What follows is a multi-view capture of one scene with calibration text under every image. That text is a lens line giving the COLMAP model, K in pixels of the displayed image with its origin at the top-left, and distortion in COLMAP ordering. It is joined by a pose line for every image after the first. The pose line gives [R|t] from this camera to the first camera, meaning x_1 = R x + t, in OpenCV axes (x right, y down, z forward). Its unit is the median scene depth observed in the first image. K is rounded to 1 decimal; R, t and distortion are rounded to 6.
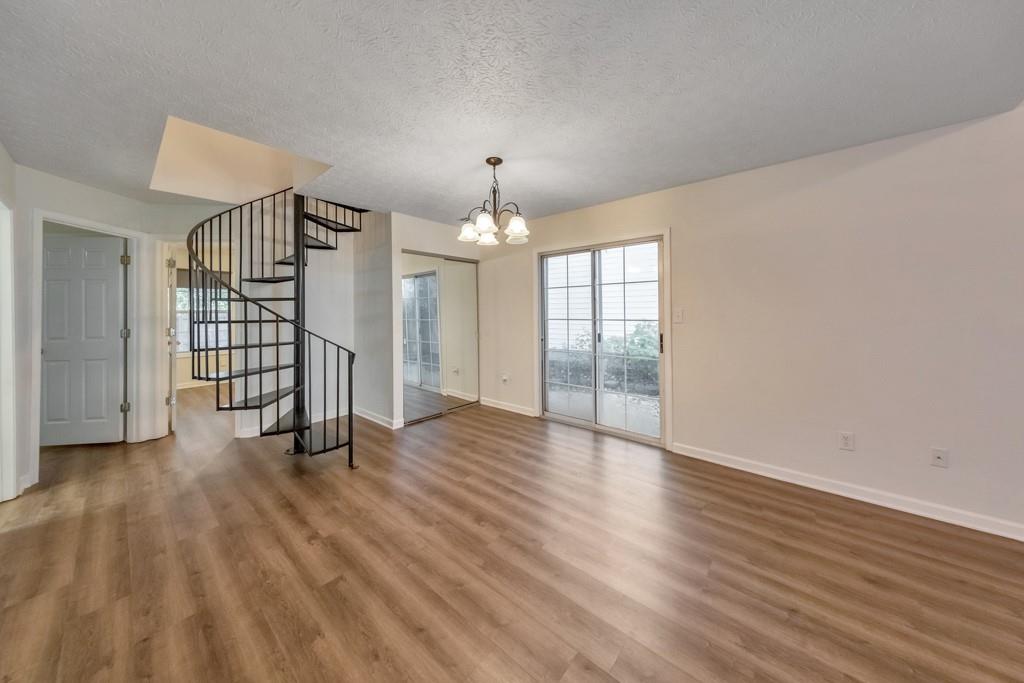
lens RADIAL K [[341.3, 0, 517.8], [0, 341.3, 309.7], [0, 0, 1]] dist [0.006392, 0.000229]
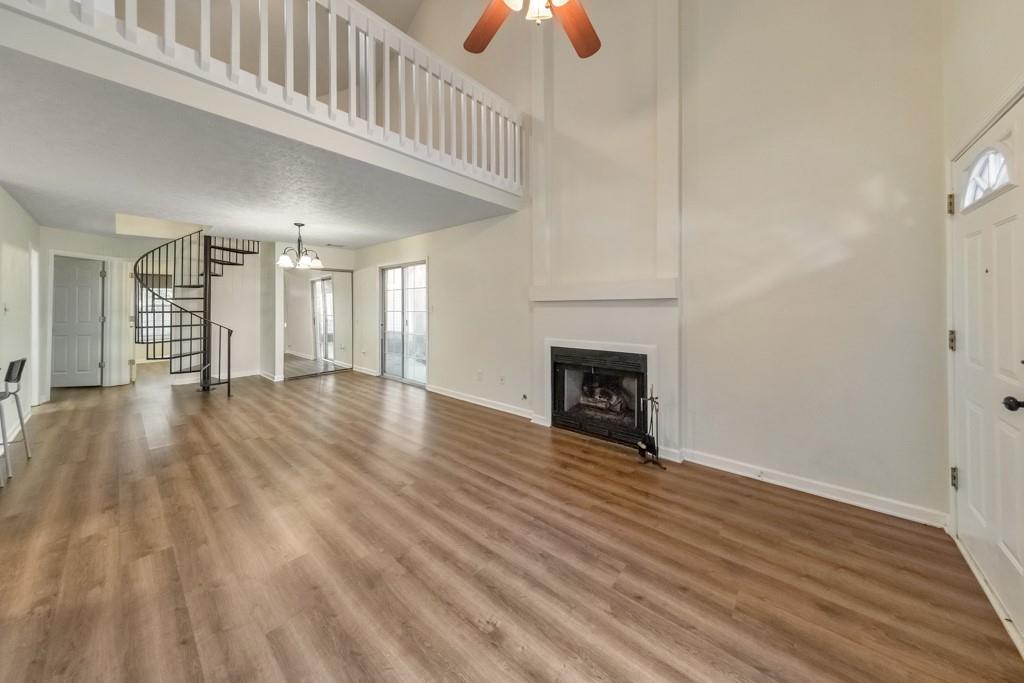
lens RADIAL K [[341.3, 0, 515.4], [0, 341.3, 301.1], [0, 0, 1]] dist [0.006392, 0.000229]
pose [[0.999956, 0.000485, -0.009344, 0.833439], [-0.000553, 0.999973, -0.007307, -0.006780], [0.009340, 0.007312, 0.999930, -0.617439]]
